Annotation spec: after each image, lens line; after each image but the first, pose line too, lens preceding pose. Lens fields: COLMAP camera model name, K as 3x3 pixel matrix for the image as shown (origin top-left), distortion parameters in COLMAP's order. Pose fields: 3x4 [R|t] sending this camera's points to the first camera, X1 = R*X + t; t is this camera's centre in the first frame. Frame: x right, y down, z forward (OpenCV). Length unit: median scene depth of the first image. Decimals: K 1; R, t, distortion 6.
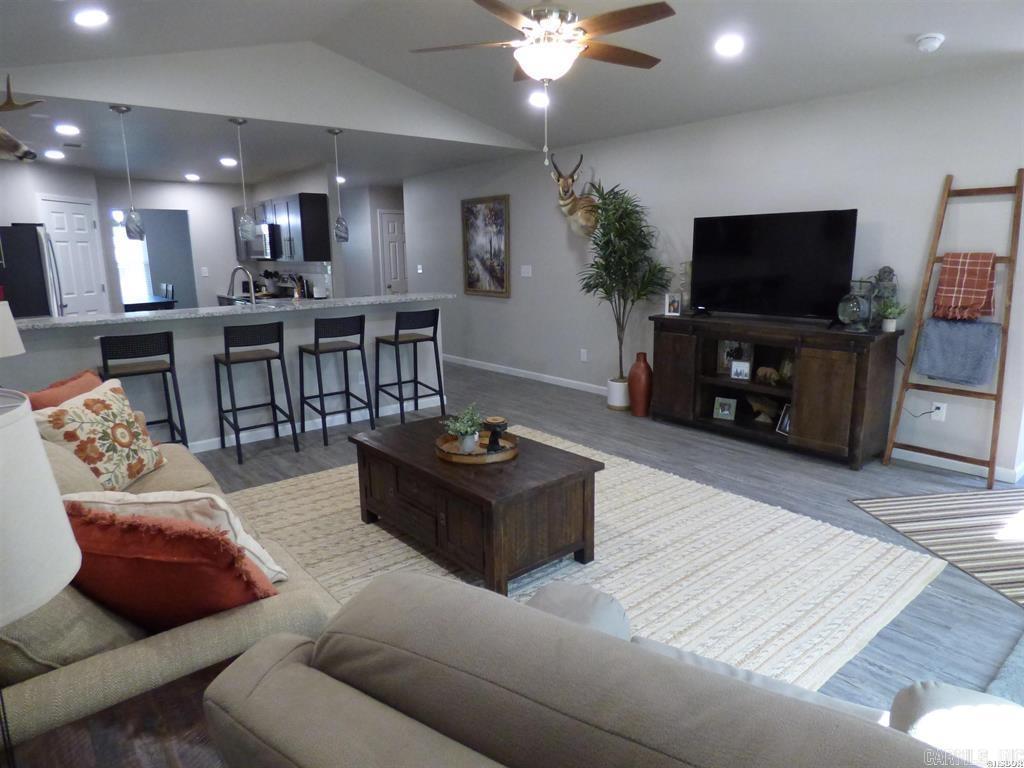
lens RADIAL K [[624.1, 0, 510.0], [0, 624.1, 384.0], [0, 0, 1]] dist [-0.022280, 0.007234]
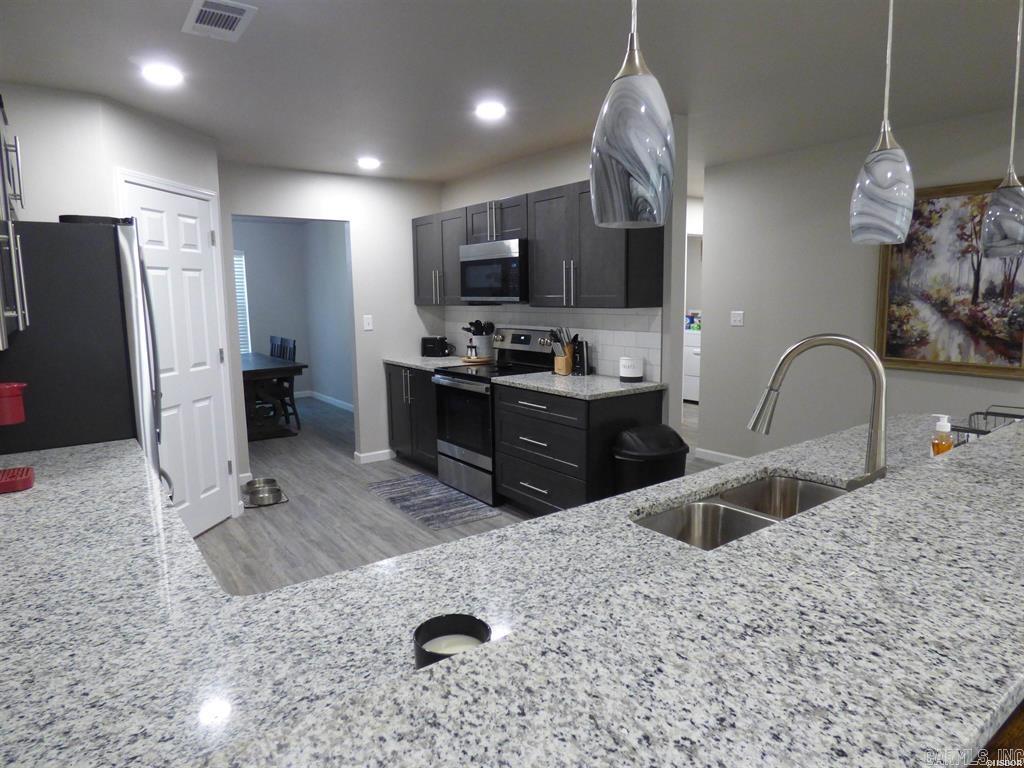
lens RADIAL K [[628.3, 0, 509.3], [0, 628.3, 382.4], [0, 0, 1]] dist [-0.024374, 0.008355]
pose [[0.998415, 0.005525, -0.056010, -0.616675], [-0.009422, 0.997534, -0.069551, -0.157465], [0.055488, 0.069969, 0.996005, 0.776925]]
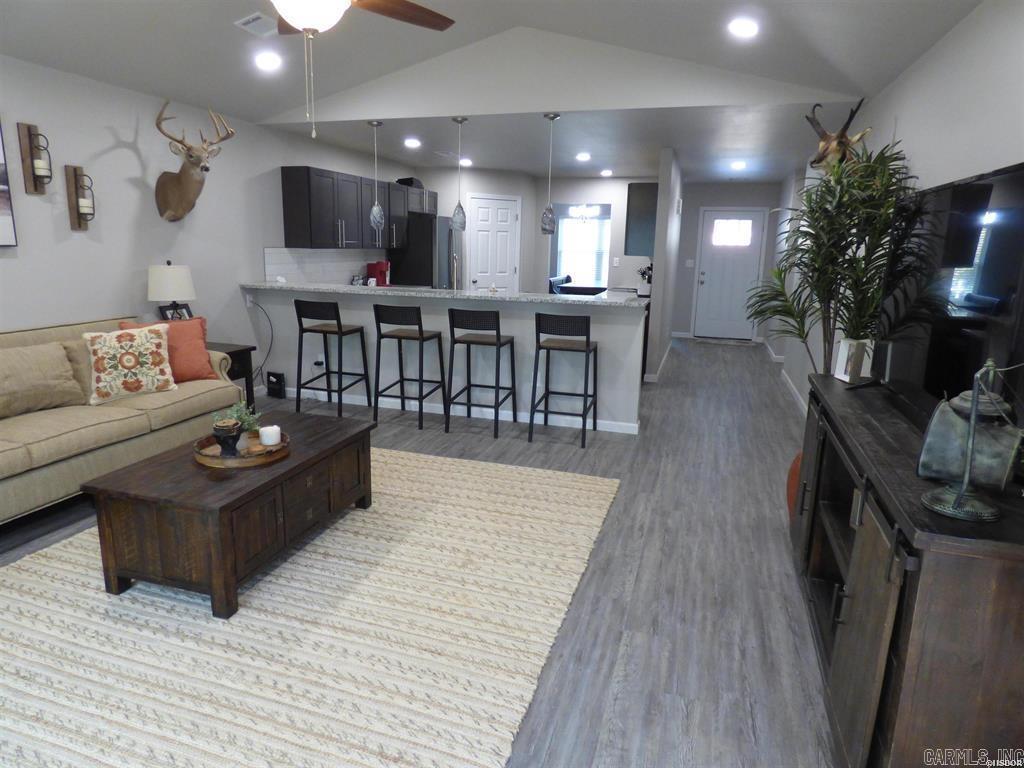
lens RADIAL K [[624.1, 0, 511.8], [0, 624.1, 381.1], [0, 0, 1]] dist [-0.022280, 0.007234]
pose [[0.548302, 0.204799, -0.810816, 0.605163], [-0.204301, 0.972976, 0.107603, -0.120815], [0.810942, 0.106652, 0.575325, 0.517264]]
